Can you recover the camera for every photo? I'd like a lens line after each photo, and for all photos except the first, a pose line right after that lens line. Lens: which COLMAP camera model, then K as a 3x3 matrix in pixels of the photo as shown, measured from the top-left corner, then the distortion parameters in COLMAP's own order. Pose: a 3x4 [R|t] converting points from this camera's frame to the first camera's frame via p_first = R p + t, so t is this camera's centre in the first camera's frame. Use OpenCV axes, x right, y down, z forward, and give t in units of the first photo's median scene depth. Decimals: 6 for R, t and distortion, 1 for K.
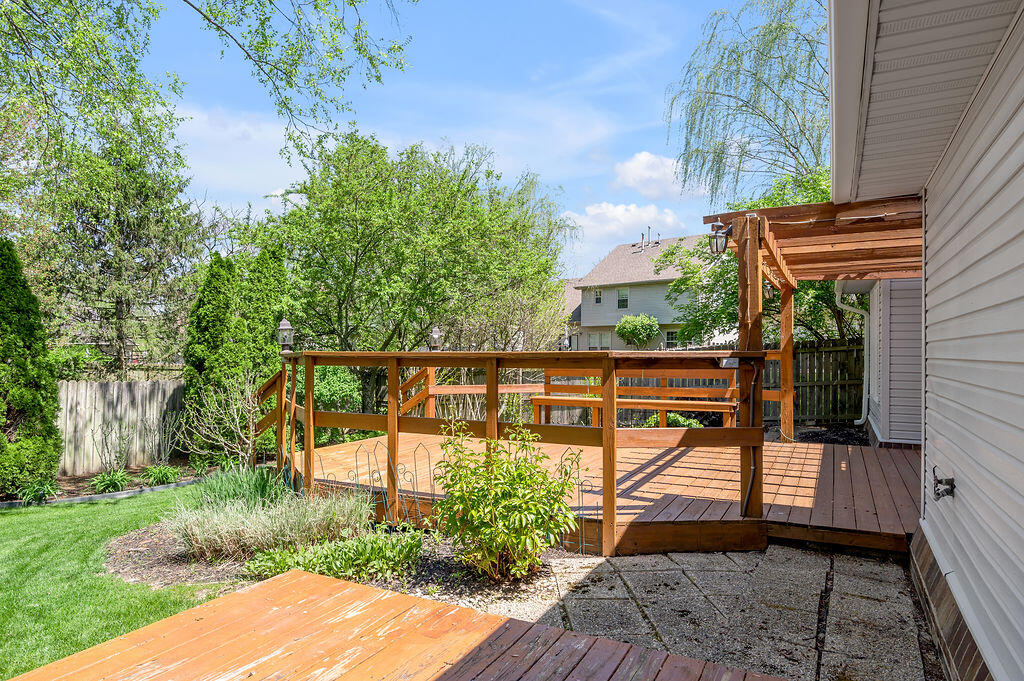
lens RADIAL K [[610.6, 0, 510.6], [0, 610.6, 344.1], [0, 0, 1]] dist [-0.004251, -0.001515]
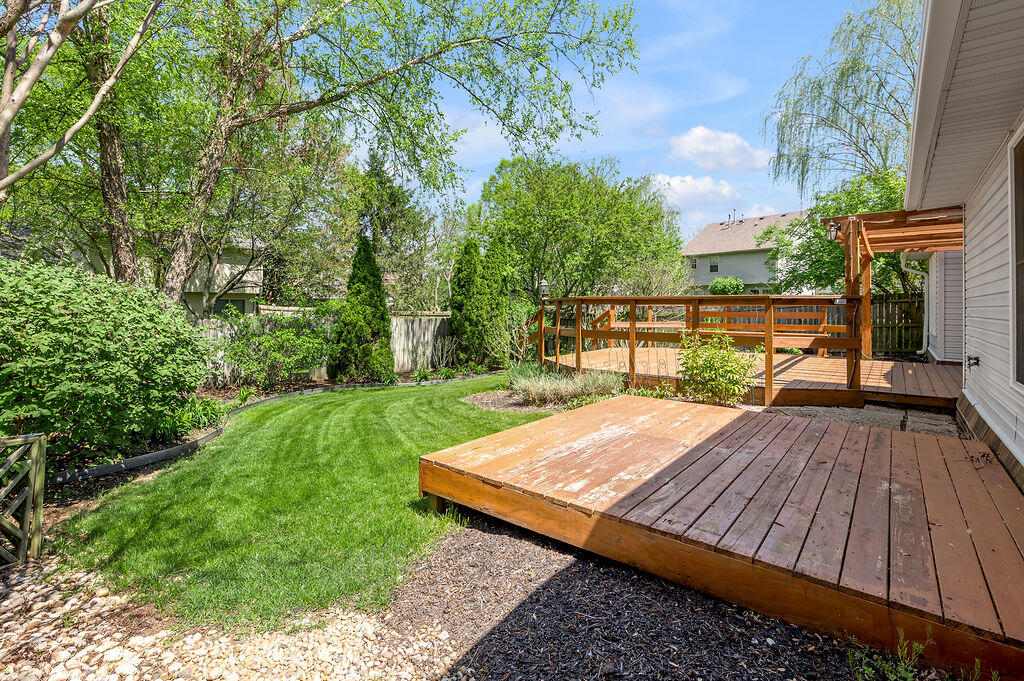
lens RADIAL K [[485.0, 0, 514.2], [0, 485.0, 298.3], [0, 0, 1]] dist [-0.001057, -0.000049]
pose [[0.984743, 0.003007, -0.173988, -0.183050], [-0.004151, 0.999972, -0.006208, 0.018160], [0.173964, 0.006835, 0.984728, -0.308598]]
